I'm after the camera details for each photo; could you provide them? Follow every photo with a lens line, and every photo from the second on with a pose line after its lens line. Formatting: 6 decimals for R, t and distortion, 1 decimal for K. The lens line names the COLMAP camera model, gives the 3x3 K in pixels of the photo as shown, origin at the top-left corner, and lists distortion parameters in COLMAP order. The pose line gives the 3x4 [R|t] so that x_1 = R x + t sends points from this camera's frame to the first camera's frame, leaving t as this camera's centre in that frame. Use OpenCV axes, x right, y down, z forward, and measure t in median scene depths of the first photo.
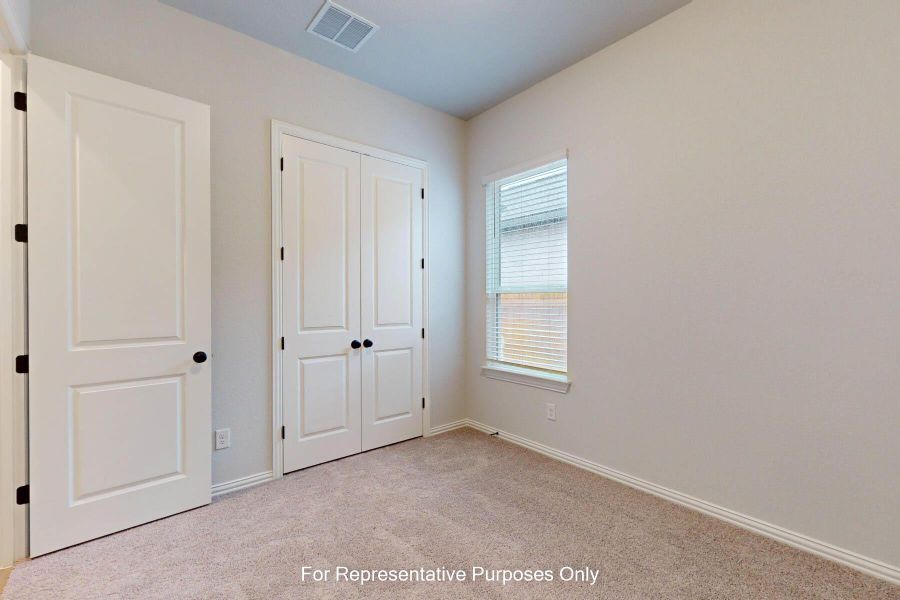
lens RADIAL K [[384.5, 0, 441.1], [0, 384.5, 298.6], [0, 0, 1]] dist [0.001109, 0.000354]
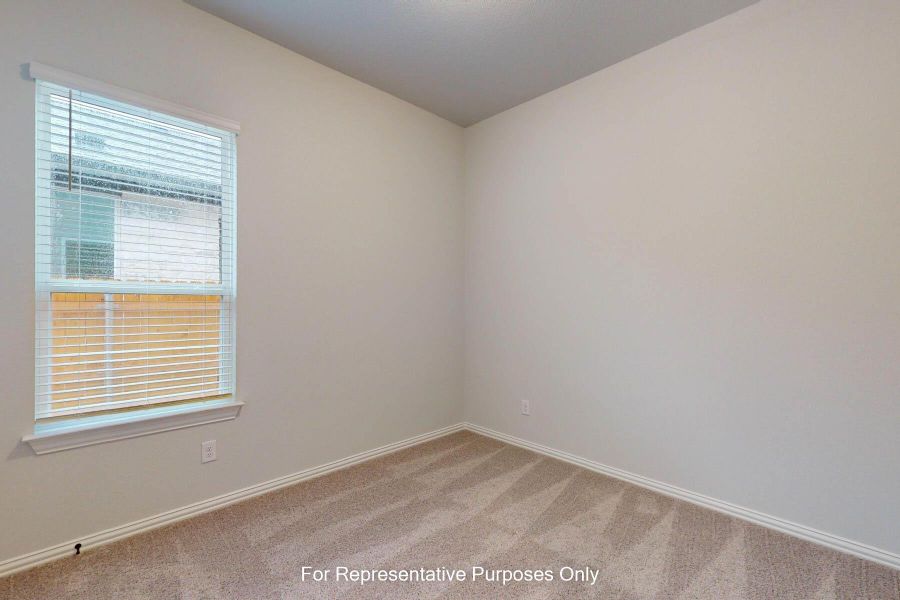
lens RADIAL K [[364.3, 0, 450.0], [0, 364.3, 300.0], [0, 0, 1]] dist [0.000014, 0.000096]
pose [[-0.047050, 0.013200, 0.998805, -0.449506], [-0.004743, 0.999898, -0.013438, 0.001658], [-0.998881, -0.005370, -0.046982, 0.544714]]
